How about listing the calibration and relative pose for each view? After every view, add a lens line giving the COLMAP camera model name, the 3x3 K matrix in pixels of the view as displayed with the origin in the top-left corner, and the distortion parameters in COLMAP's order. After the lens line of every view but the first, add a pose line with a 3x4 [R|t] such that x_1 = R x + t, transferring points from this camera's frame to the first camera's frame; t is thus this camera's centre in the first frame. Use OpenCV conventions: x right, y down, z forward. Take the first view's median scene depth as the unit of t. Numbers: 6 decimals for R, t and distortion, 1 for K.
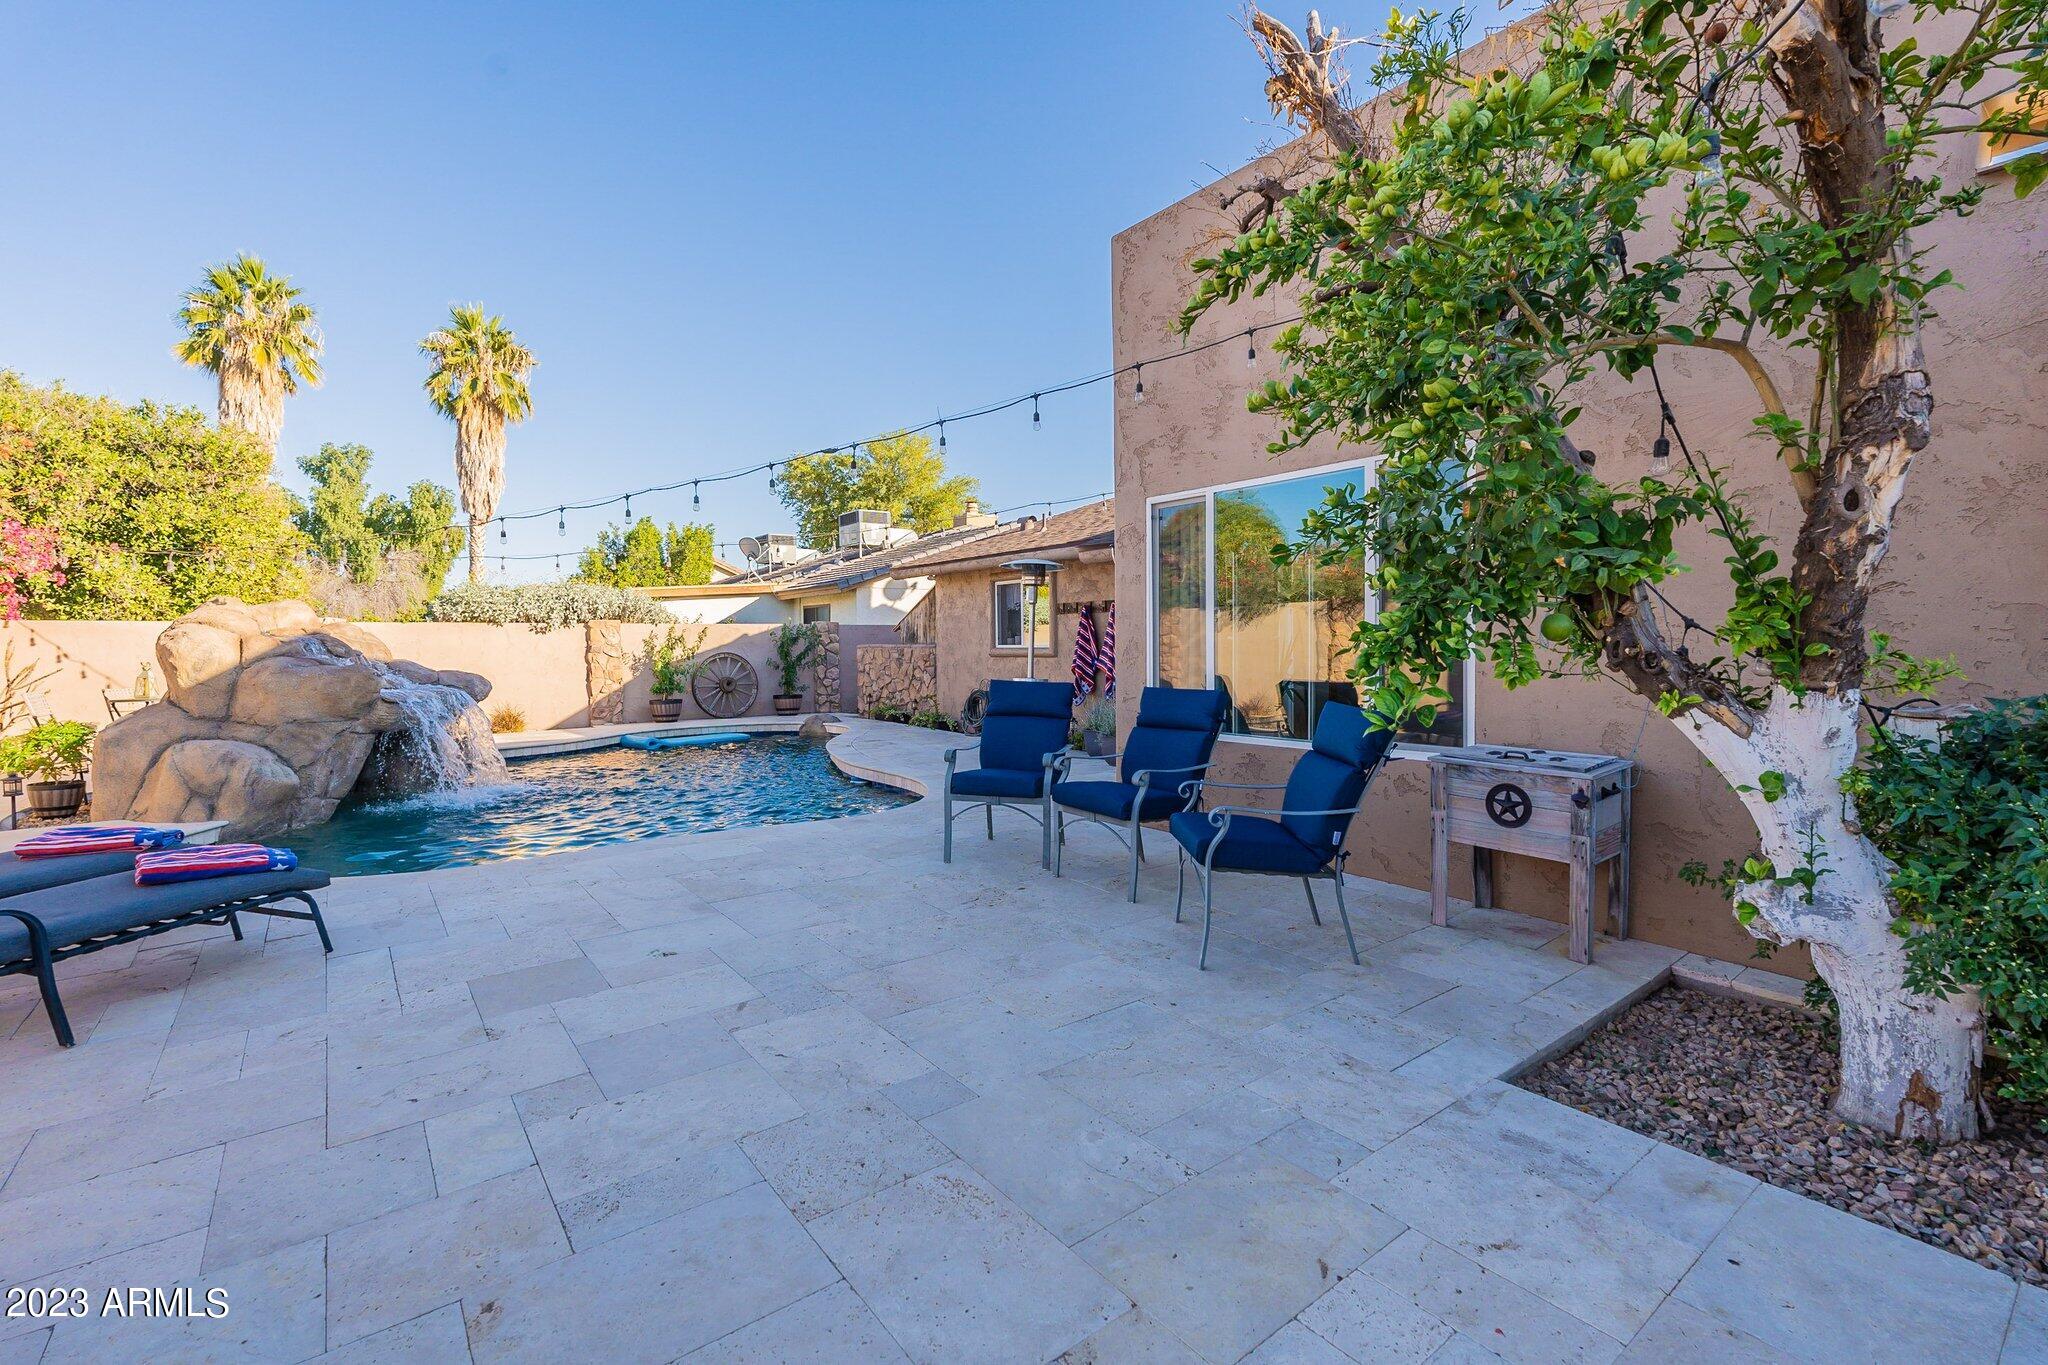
lens RADIAL K [[910.7, 0, 1020.6], [0, 910.7, 662.7], [0, 0, 1]] dist [-0.000327, -0.000041]
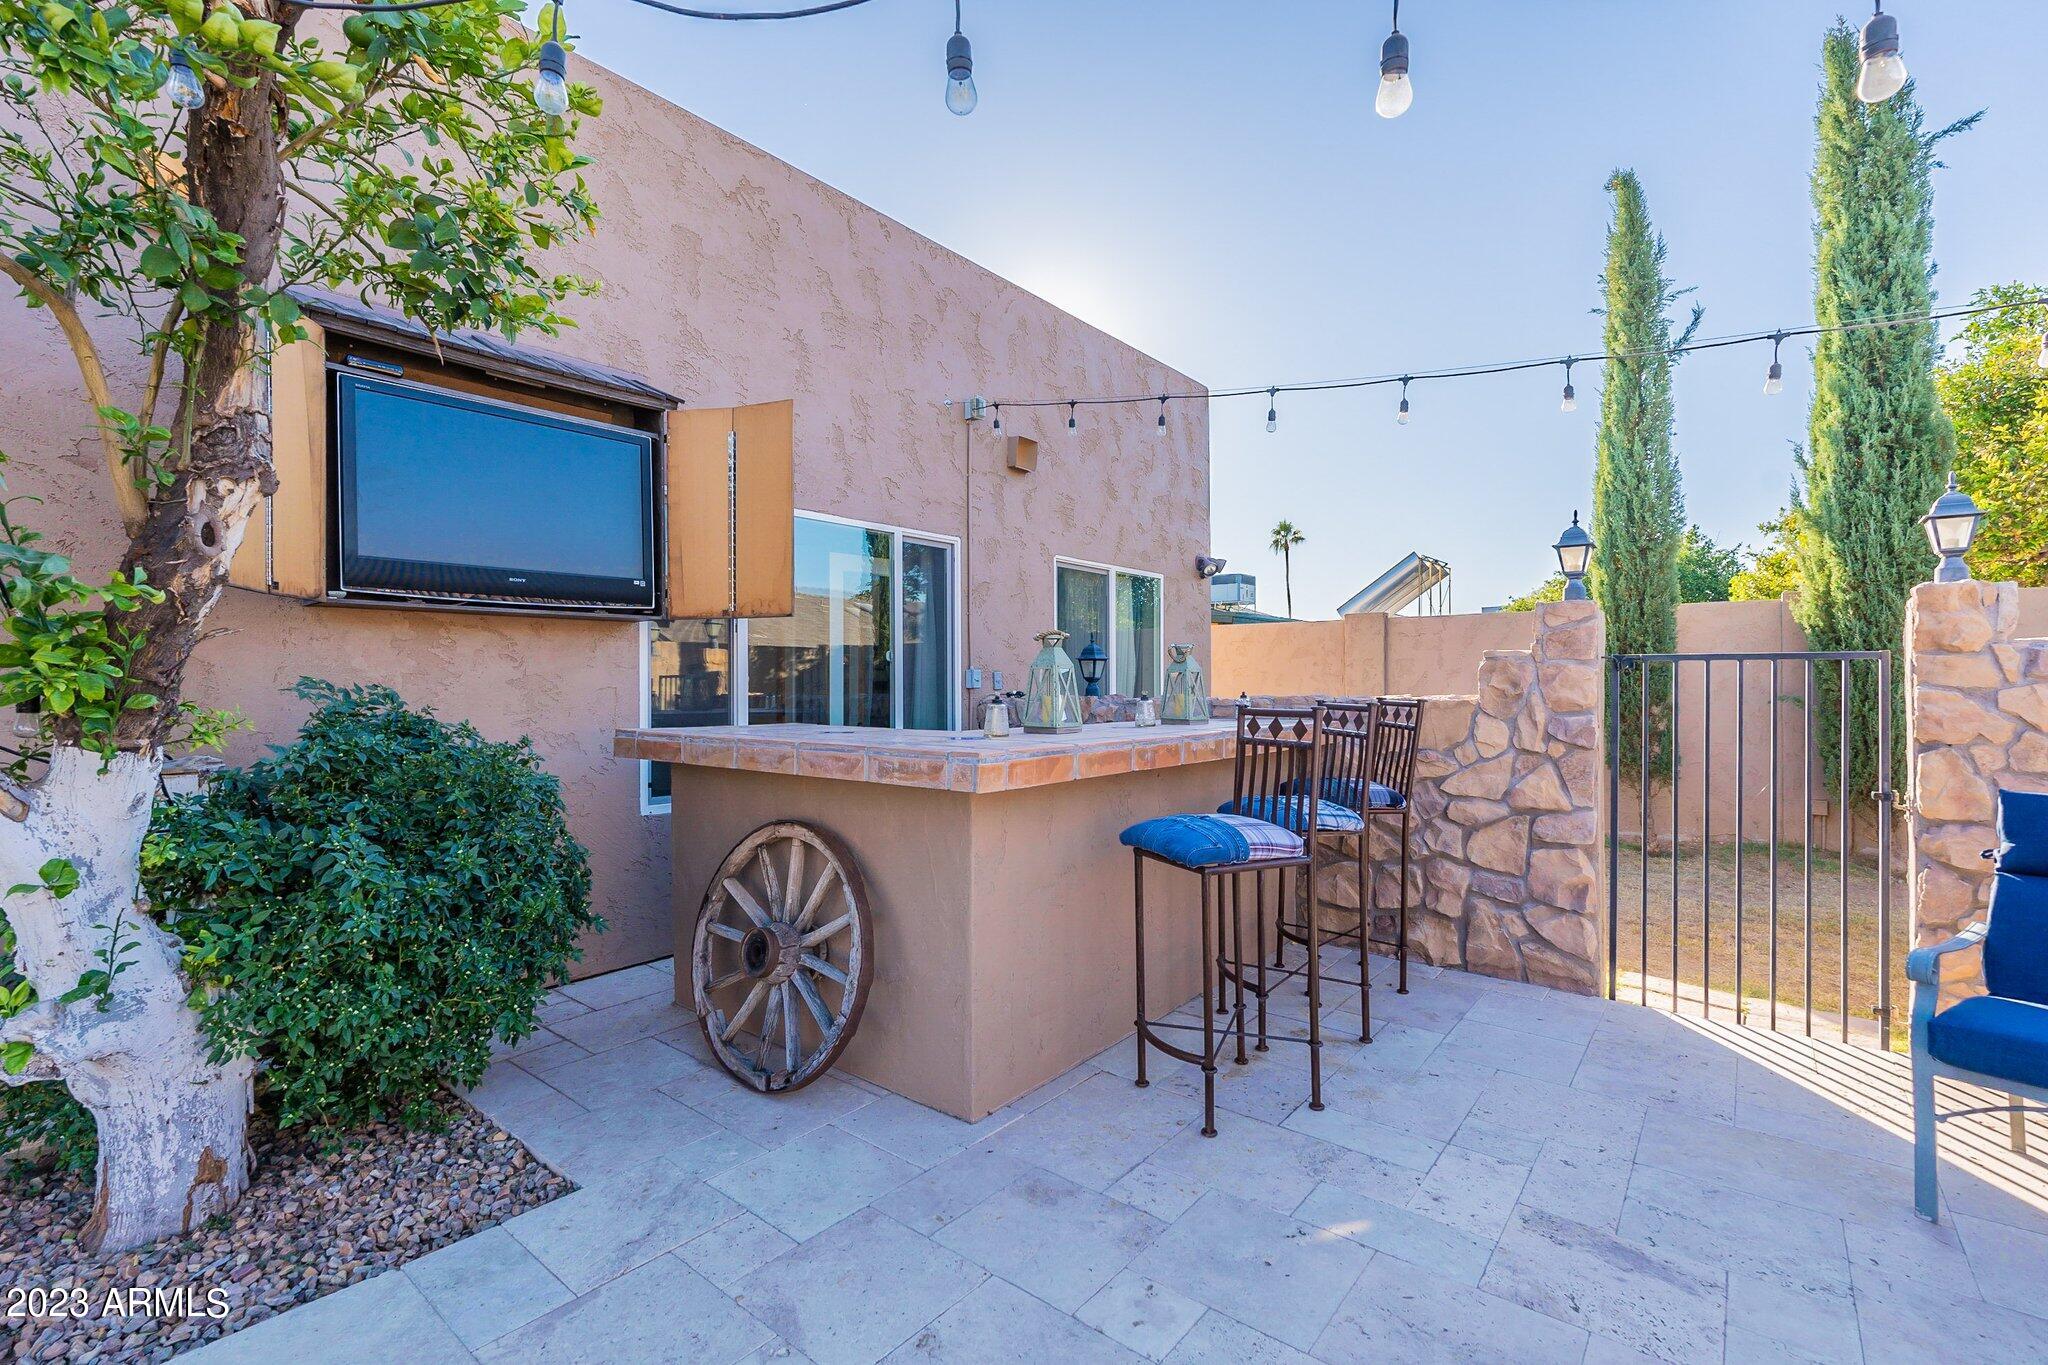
lens RADIAL K [[901.1, 0, 1008.8], [0, 901.1, 684.3], [0, 0, 1]] dist [0.000390, 0.000386]
pose [[-0.215200, 0.009291, 0.976526, -0.073511], [0.026302, 0.999647, -0.003715, -0.004067], [-0.976216, 0.024886, -0.215368, 0.254154]]
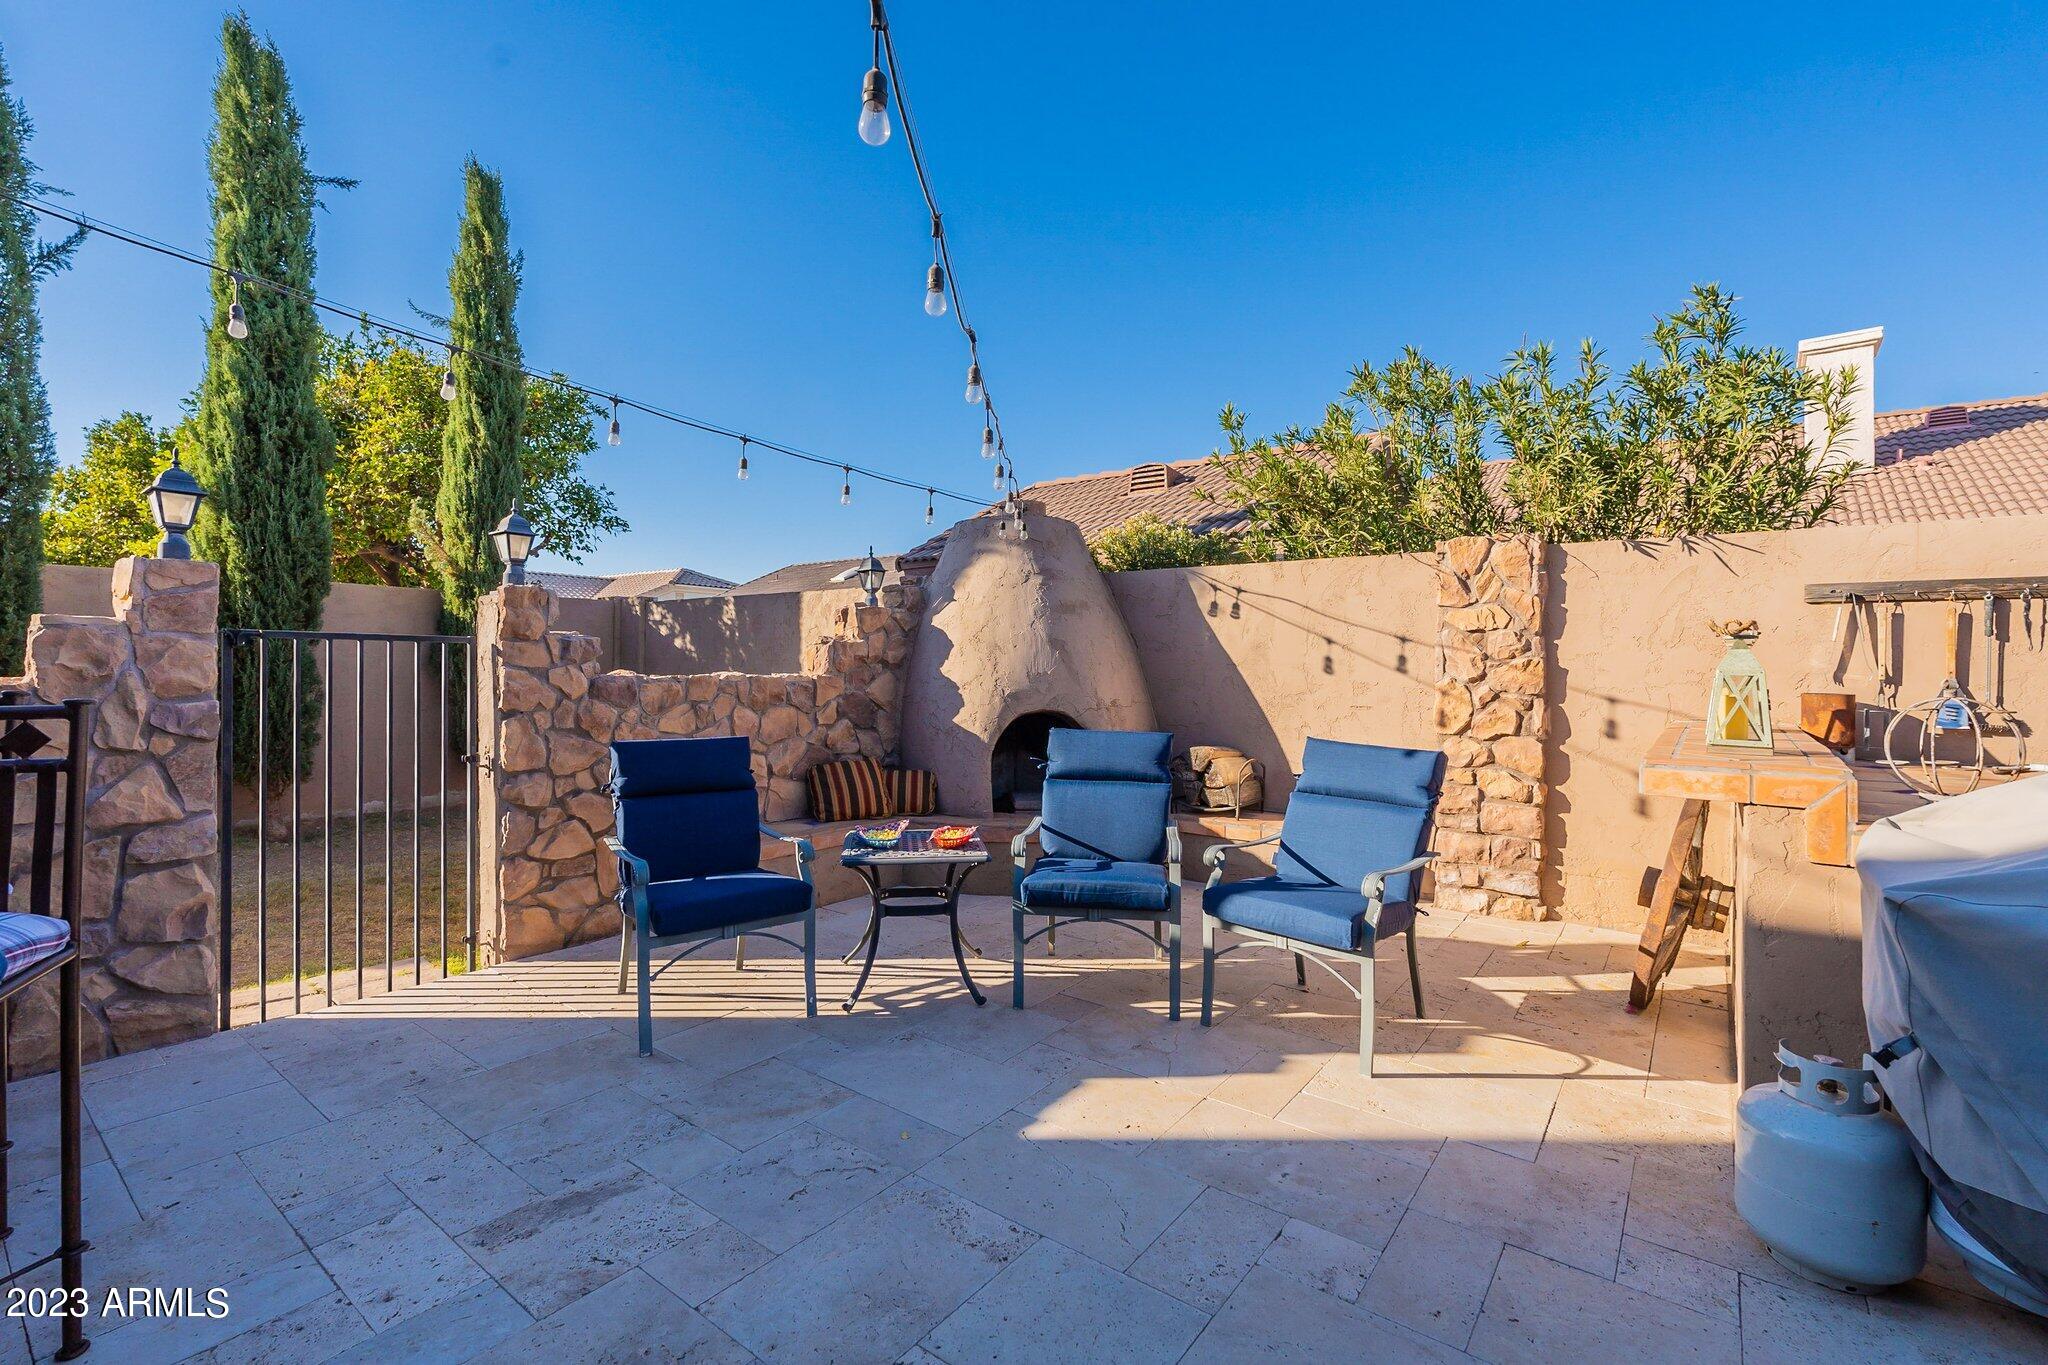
lens RADIAL K [[903.4, 0, 1015.1], [0, 903.4, 663.3], [0, 0, 1]] dist [-0.002334, -0.000351]
pose [[-0.968761, 0.000816, -0.247997, 0.267324], [-0.004627, 0.999761, 0.021364, -0.012532], [0.247955, 0.021844, -0.968525, 0.414669]]
